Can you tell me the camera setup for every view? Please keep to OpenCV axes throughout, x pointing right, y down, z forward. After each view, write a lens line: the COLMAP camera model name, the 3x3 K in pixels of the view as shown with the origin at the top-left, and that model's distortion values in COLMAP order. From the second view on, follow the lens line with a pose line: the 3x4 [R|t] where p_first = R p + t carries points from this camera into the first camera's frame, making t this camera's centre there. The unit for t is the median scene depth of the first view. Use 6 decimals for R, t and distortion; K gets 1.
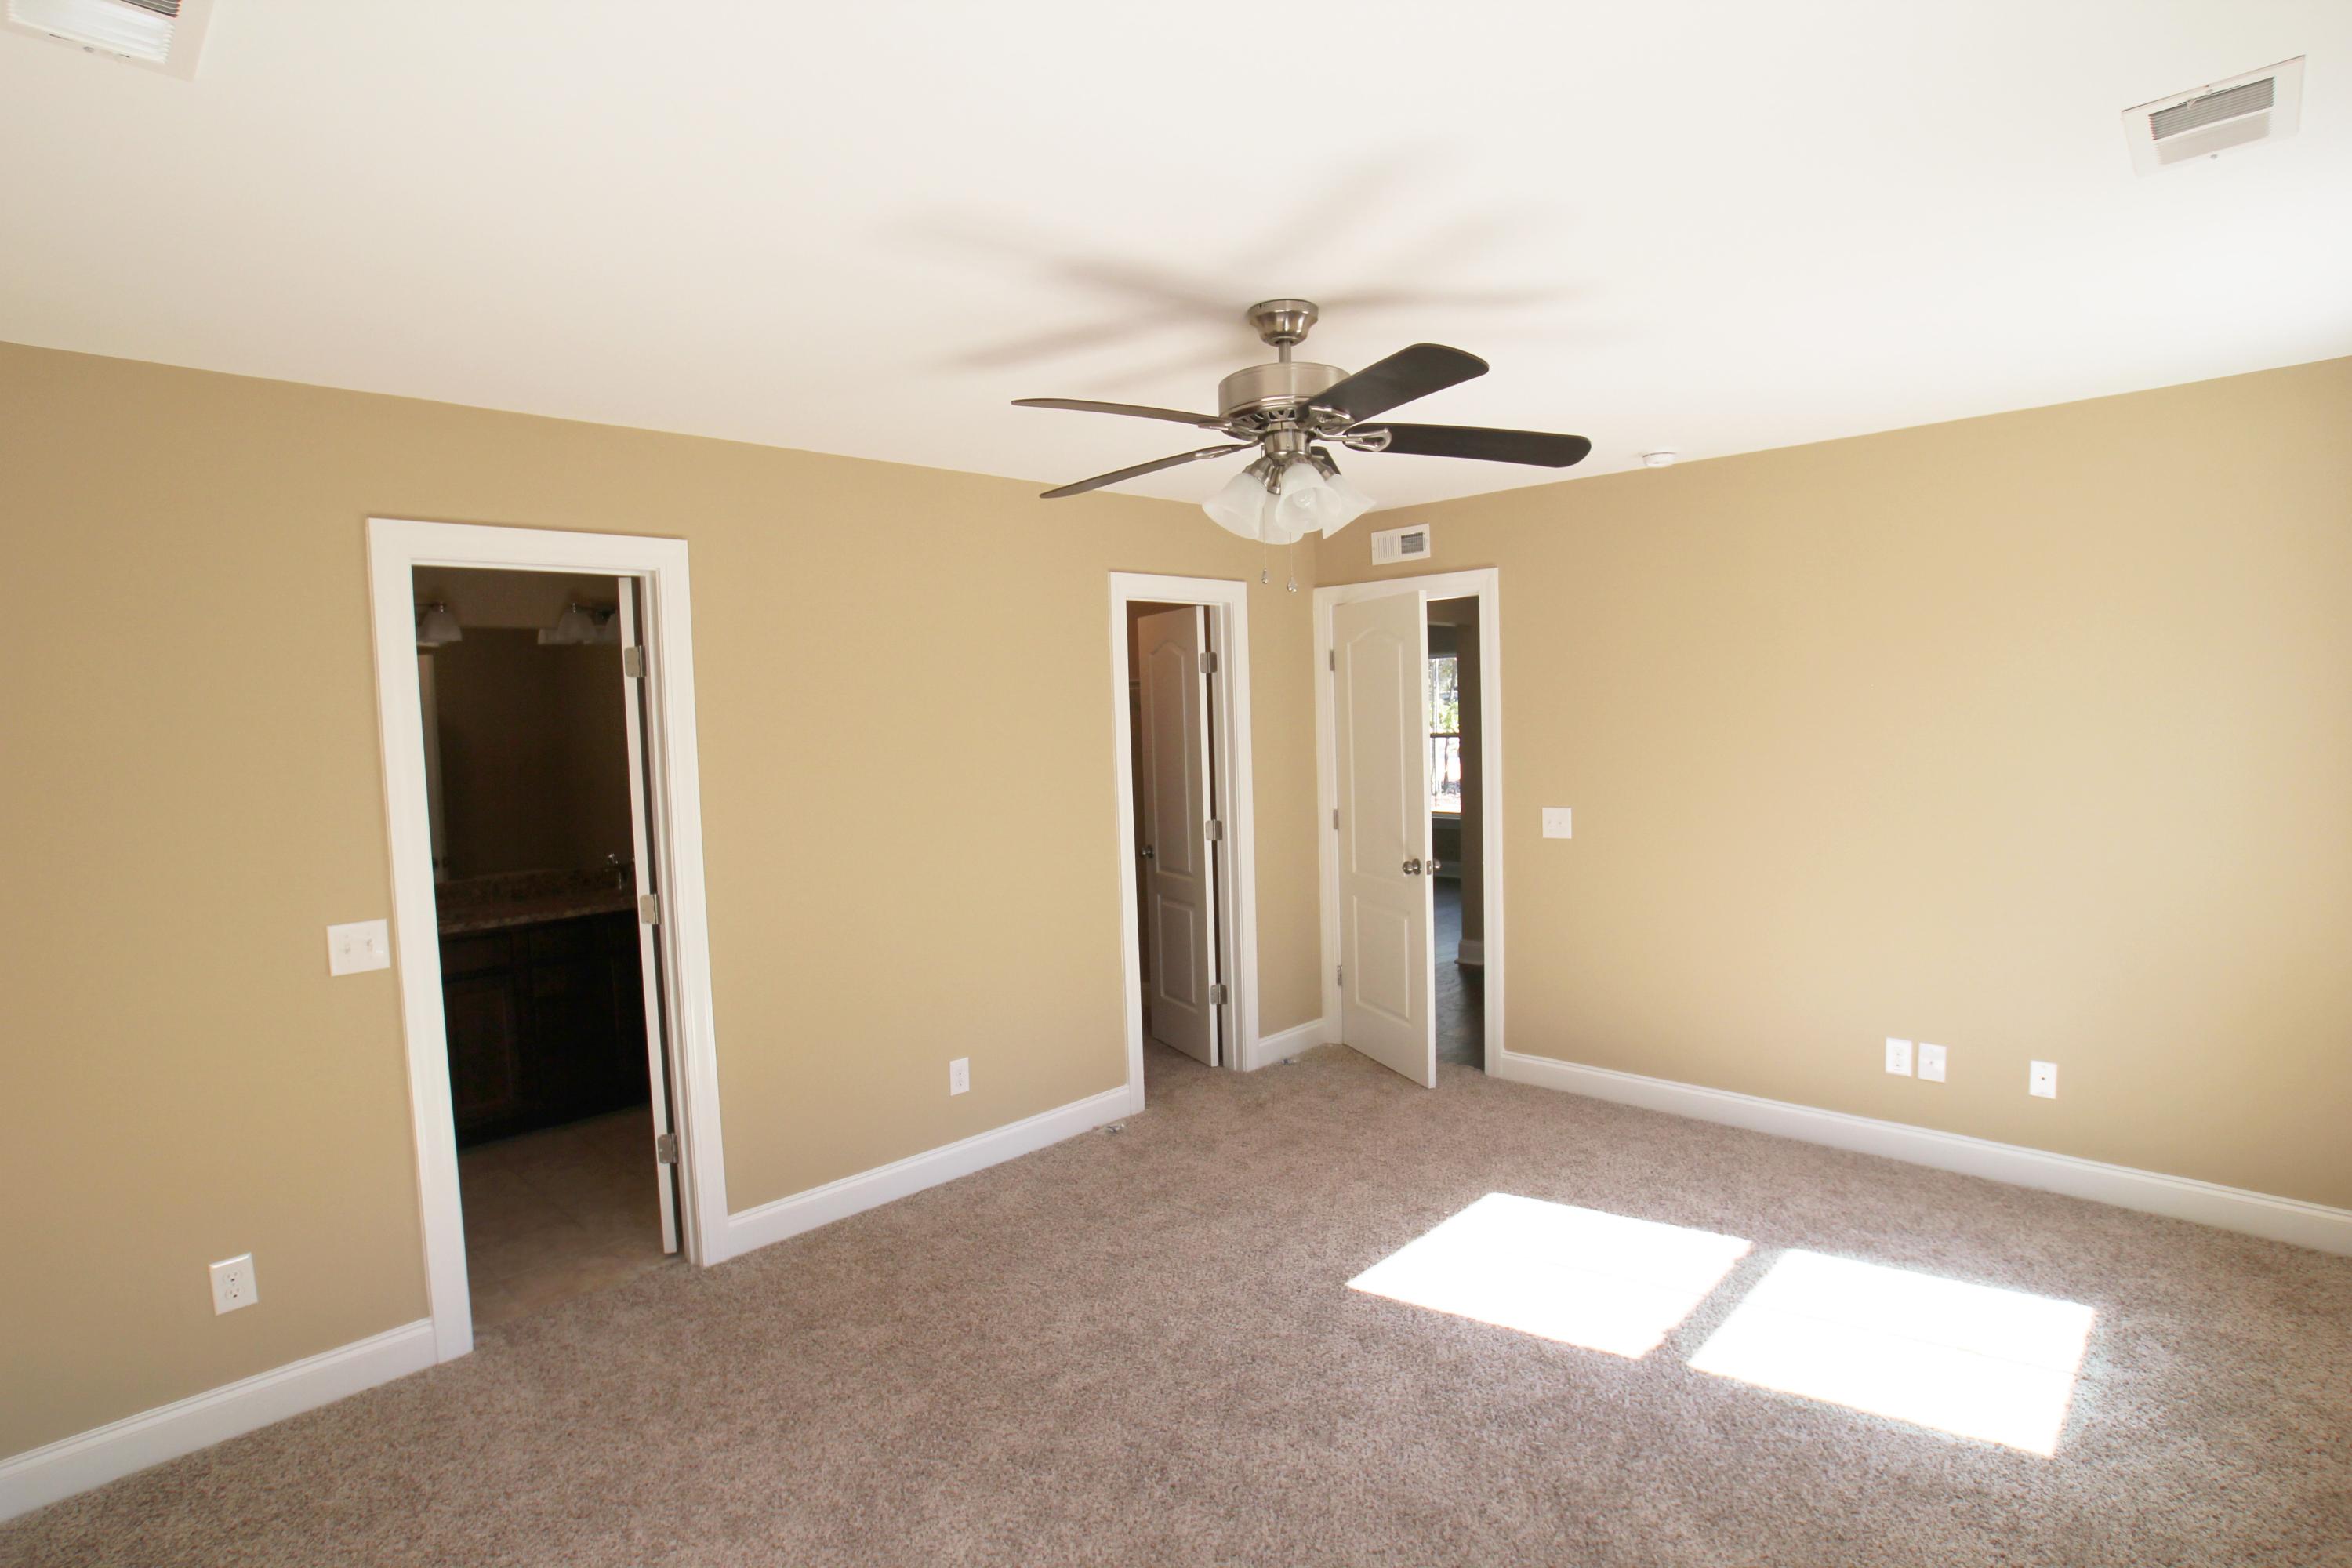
lens RADIAL K [[1167.2, 0, 1176.0], [0, 1167.2, 784.0], [0, 0, 1]] dist [-0.075063, 0.033115]
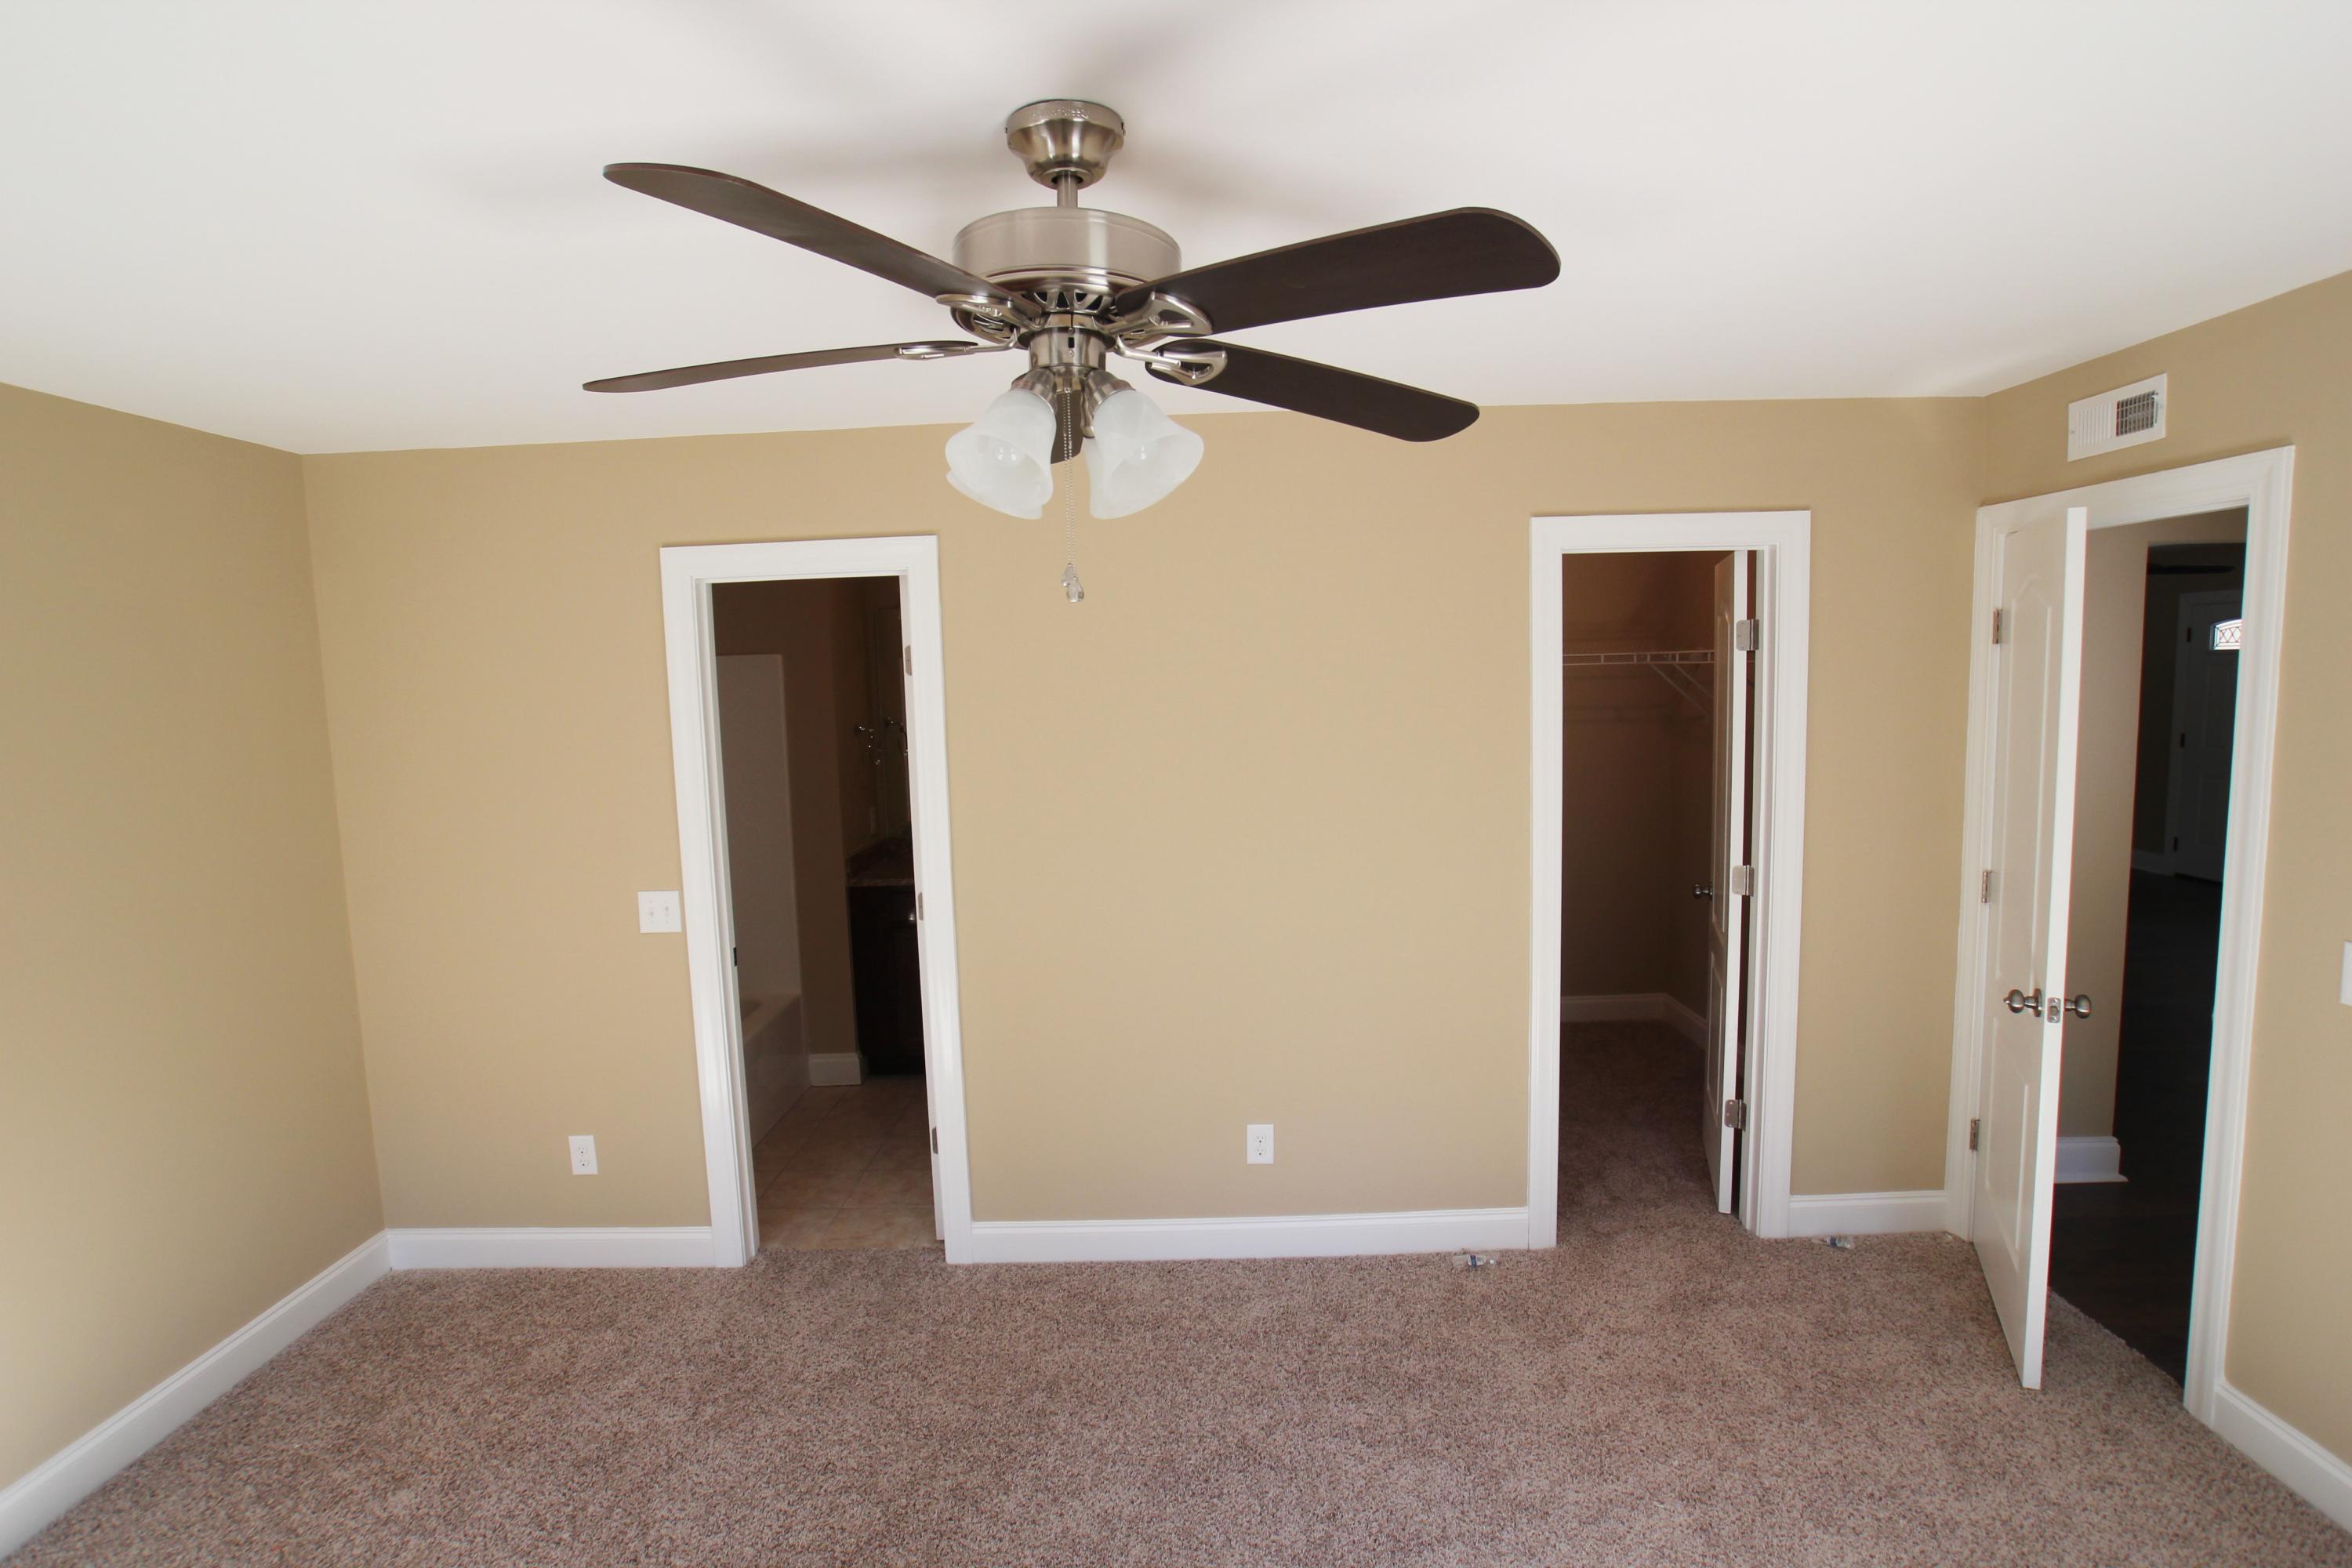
lens RADIAL K [[1167.2, 0, 1176.0], [0, 1167.2, 784.0], [0, 0, 1]] dist [-0.075063, 0.033115]
pose [[0.695998, 0.083943, -0.713120, 0.332105], [-0.037414, 0.996034, 0.080730, -0.070592], [0.717069, -0.029507, 0.696378, 0.357363]]
